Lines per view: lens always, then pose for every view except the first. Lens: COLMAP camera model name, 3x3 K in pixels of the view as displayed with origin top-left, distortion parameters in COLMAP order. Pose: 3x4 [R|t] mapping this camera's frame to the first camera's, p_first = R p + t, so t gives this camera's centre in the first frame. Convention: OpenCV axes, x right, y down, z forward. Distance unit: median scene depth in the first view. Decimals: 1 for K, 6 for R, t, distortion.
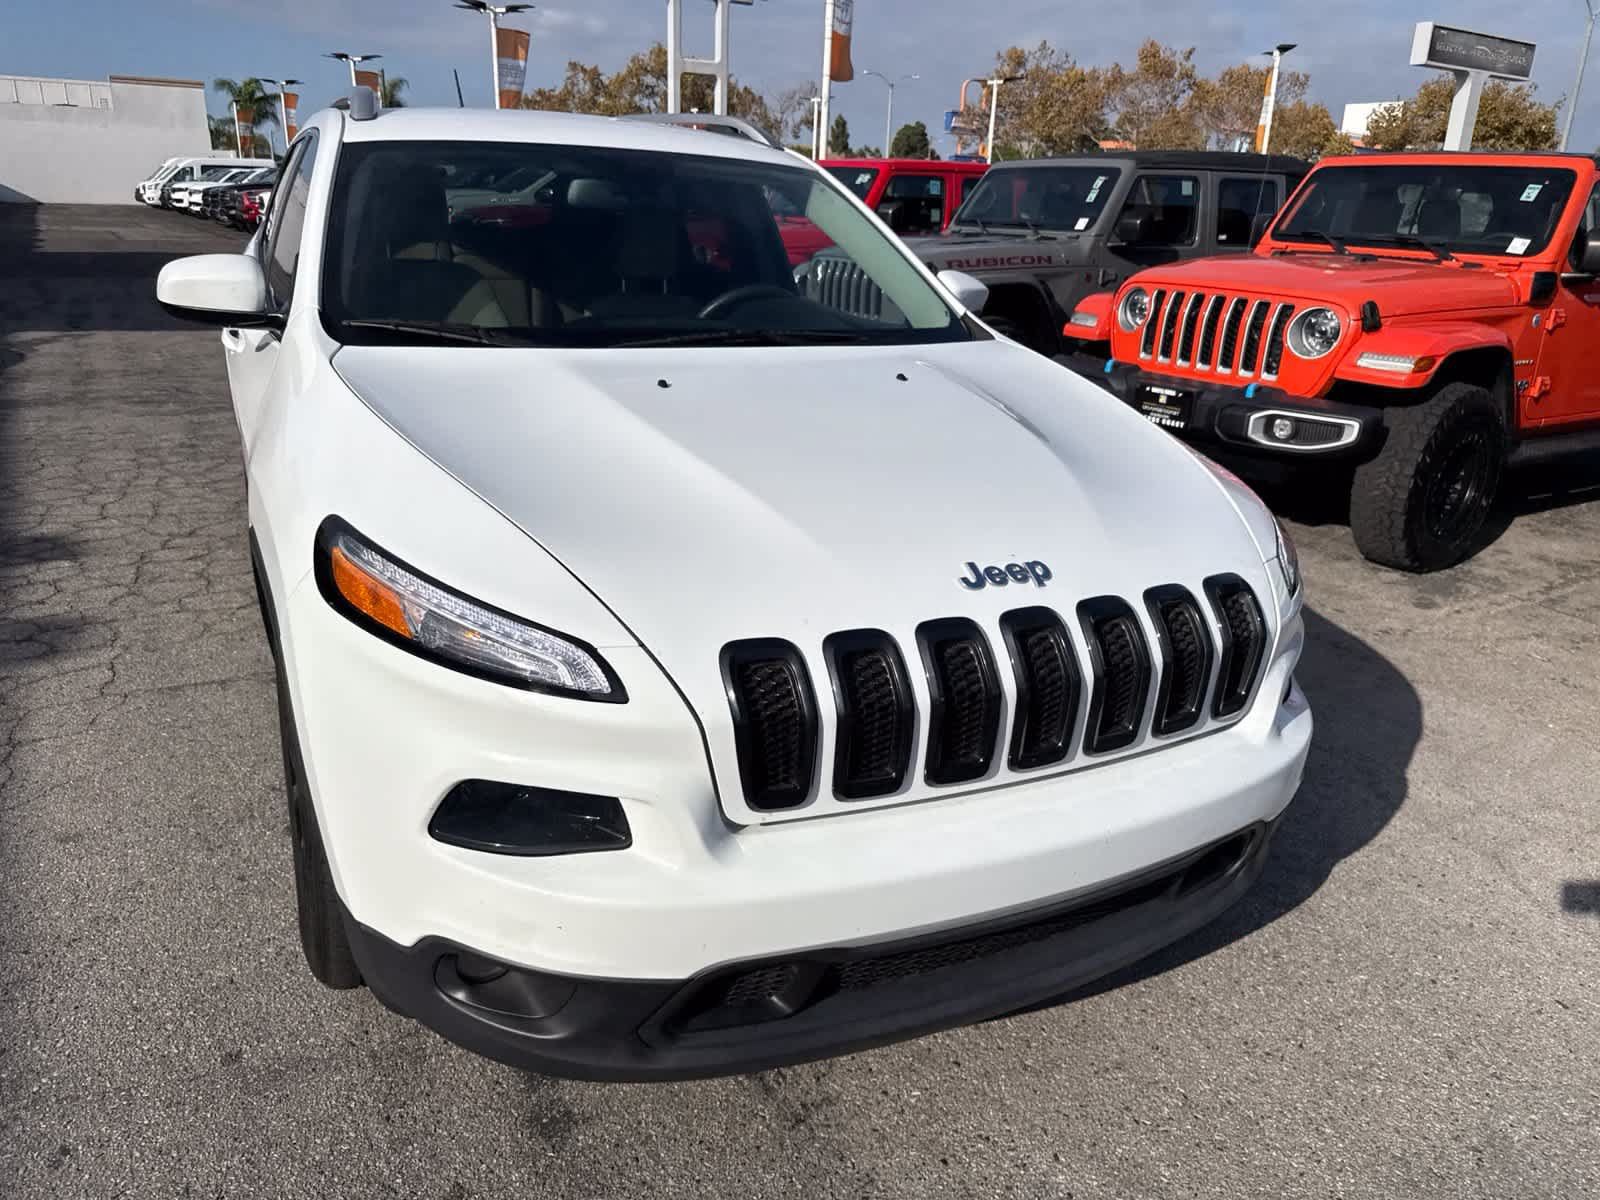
lens RADIAL K [[1135.6, 0, 811.6], [0, 1135.6, 590.7], [0, 0, 1]] dist [0.014007, -0.019272]
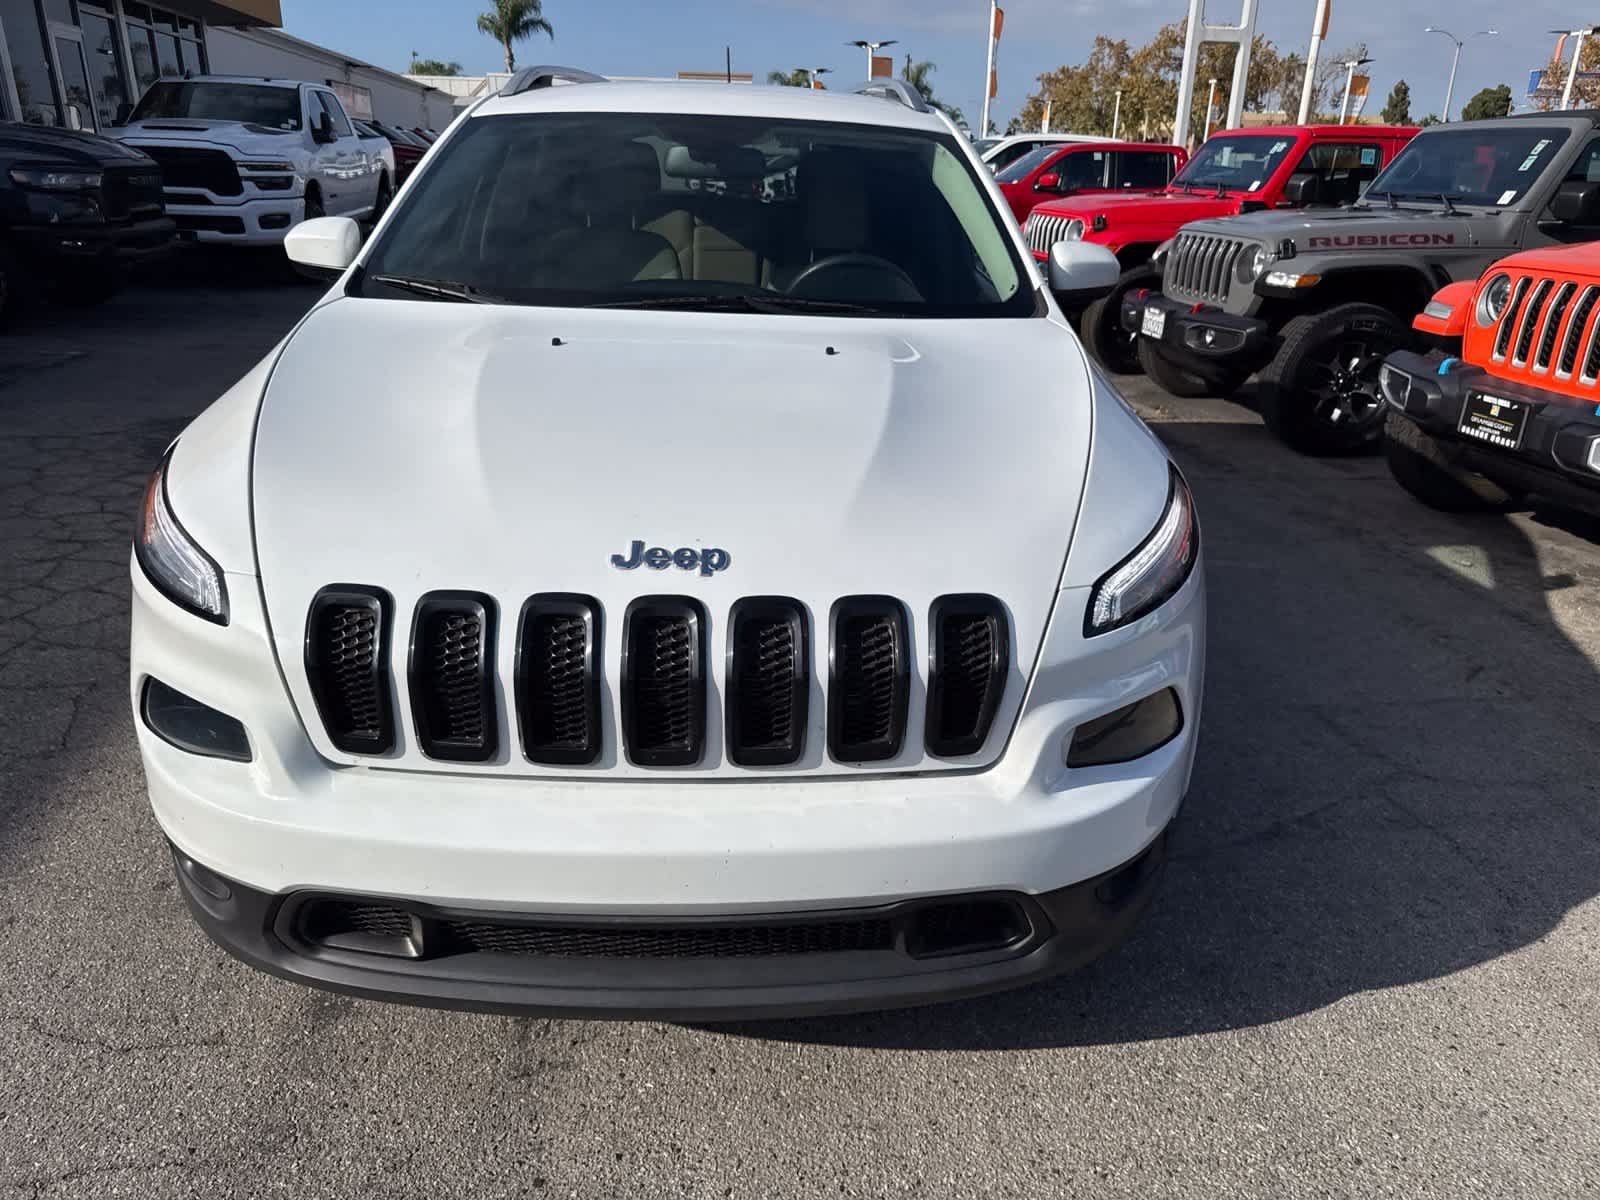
lens RADIAL K [[1135.6, 0, 809.6], [0, 1135.6, 602.2], [0, 0, 1]] dist [0.014007, -0.019272]
pose [[0.910968, 0.135428, -0.389611, 0.282451], [-0.125831, 0.990782, 0.050182, -0.017339], [0.392815, 0.003311, 0.919612, 0.083332]]
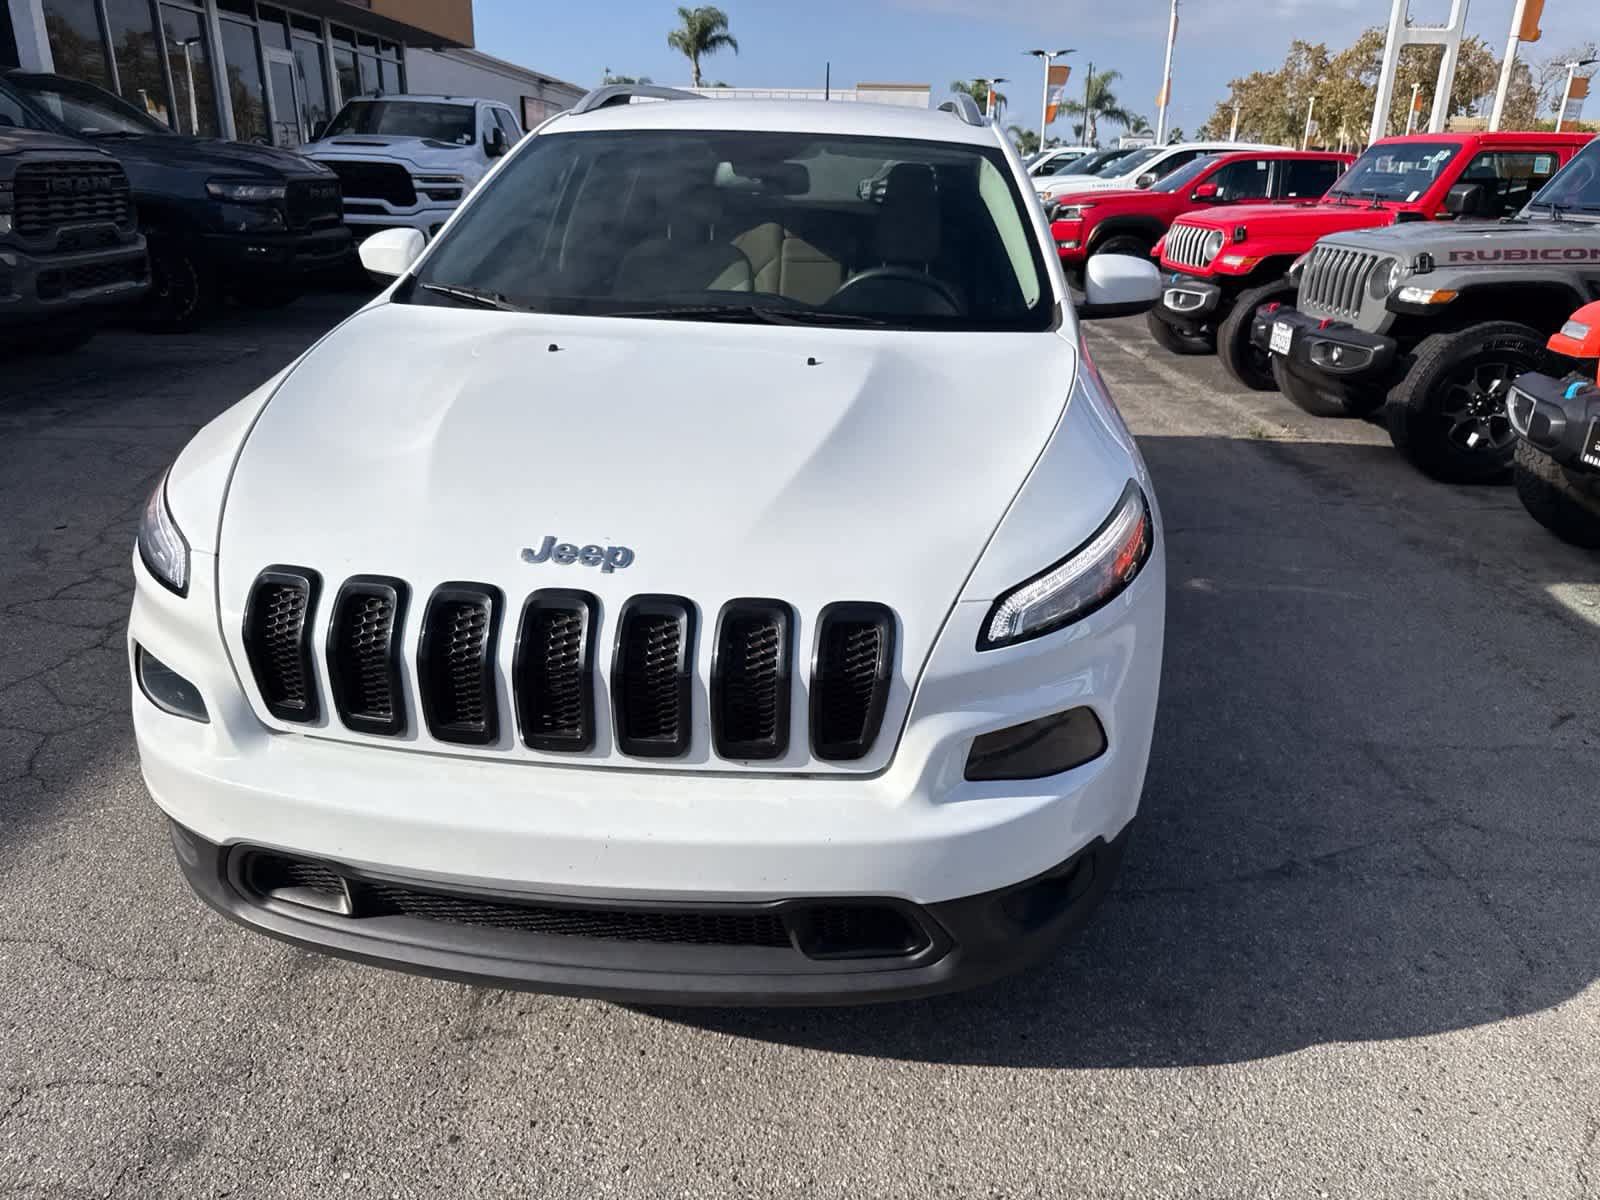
lens RADIAL K [[1135.6, 0, 810.8], [0, 1135.6, 592.3], [0, 0, 1]] dist [0.014007, -0.019272]
pose [[0.840973, 0.171032, -0.513335, 0.373726], [-0.166348, 0.984504, 0.055494, -0.030728], [0.514871, 0.038723, 0.856392, 0.116715]]
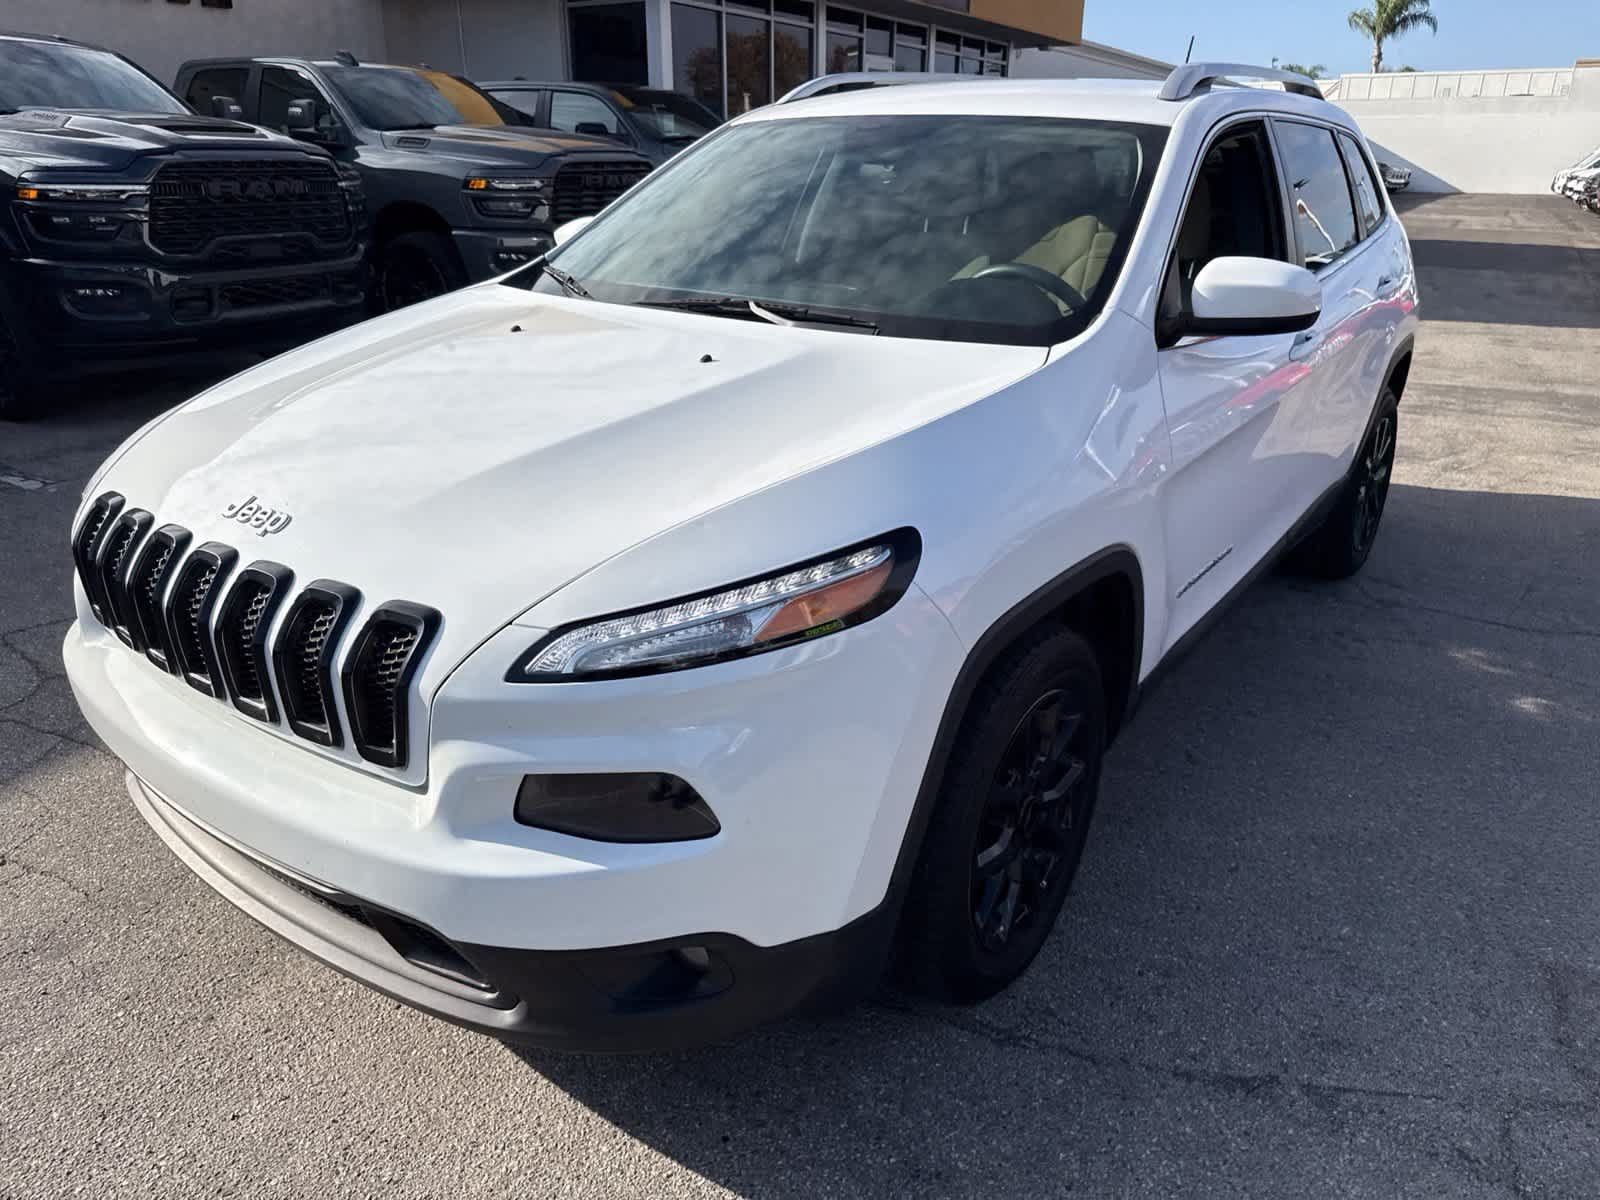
lens RADIAL K [[1135.6, 0, 811.2], [0, 1135.6, 598.5], [0, 0, 1]] dist [0.014007, -0.019272]
pose [[0.454064, 0.291622, -0.841892, 0.571536], [-0.280292, 0.943695, 0.175714, -0.117582], [0.845732, 0.156191, 0.510238, 0.398640]]
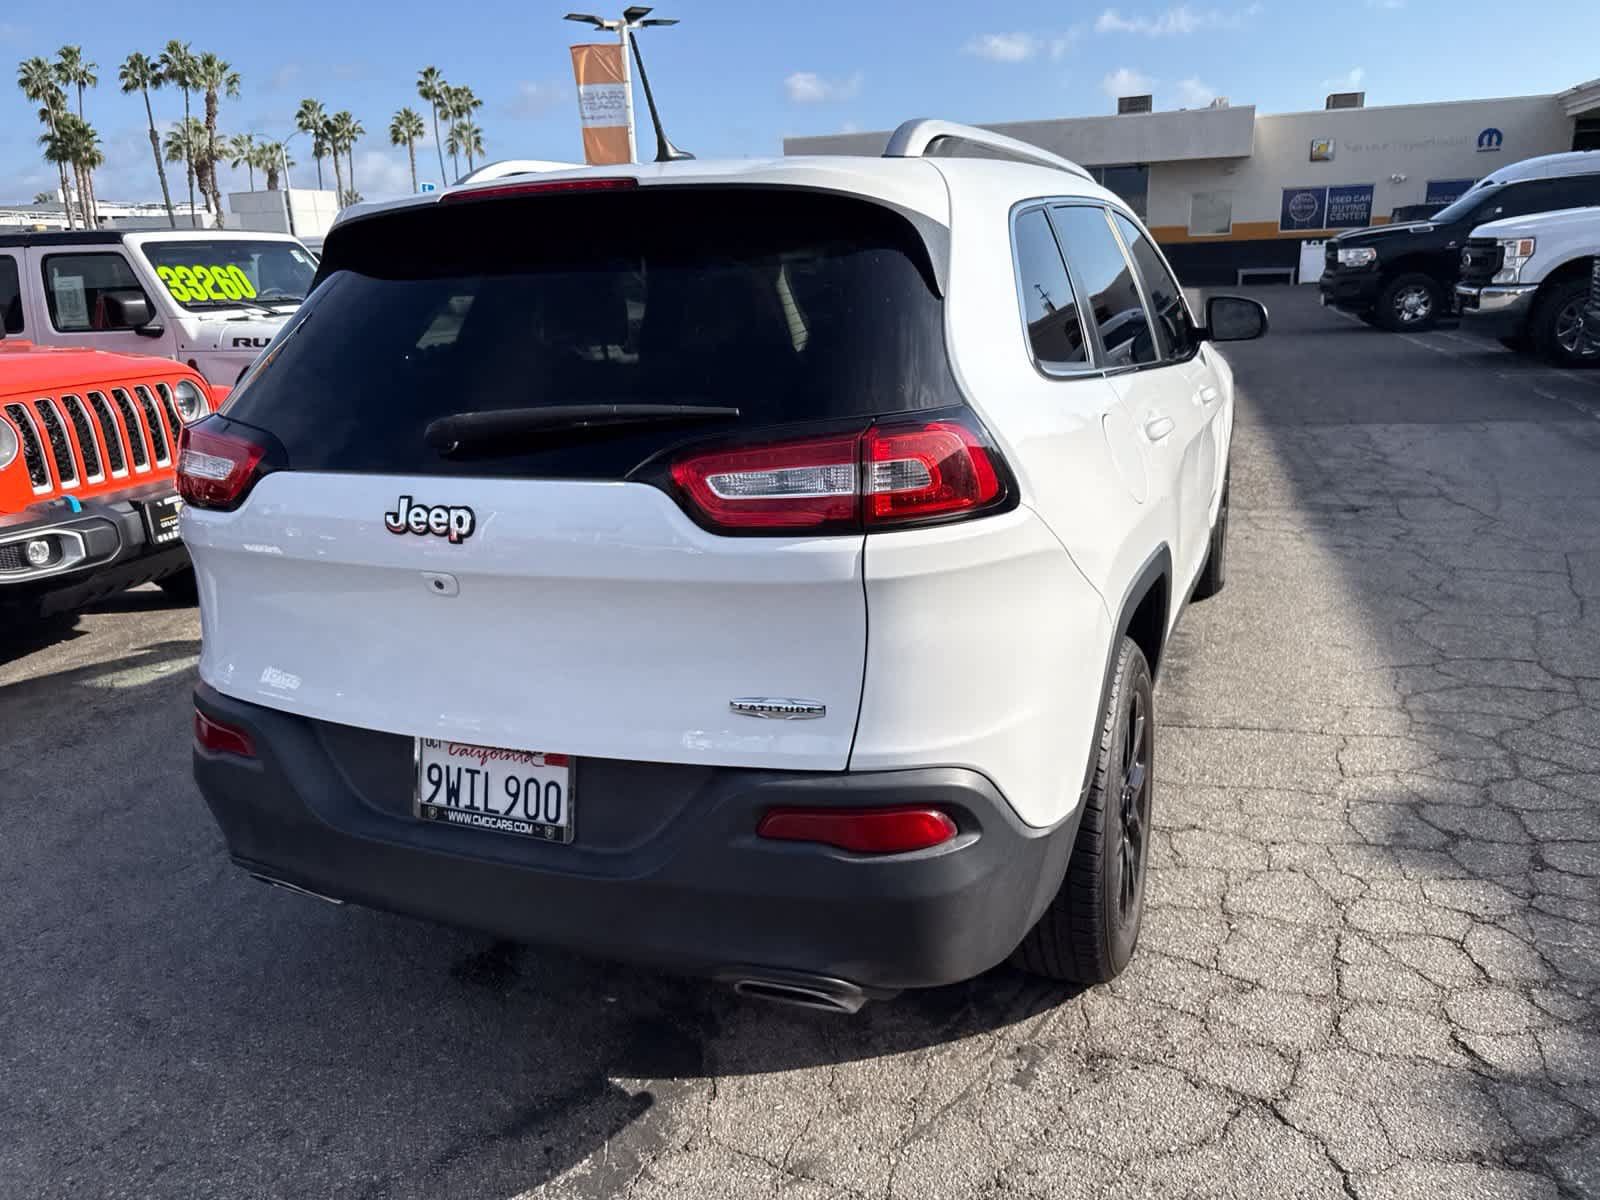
lens RADIAL K [[1143.7, 0, 807.5], [0, 1143.7, 604.8], [0, 0, 1]] dist [-0.002276, 0.000401]
pose [[-0.650614, -0.229016, 0.724054, -0.912065], [0.265945, 0.824355, 0.499712, -0.586454], [-0.711319, 0.517678, -0.475431, 1.574250]]
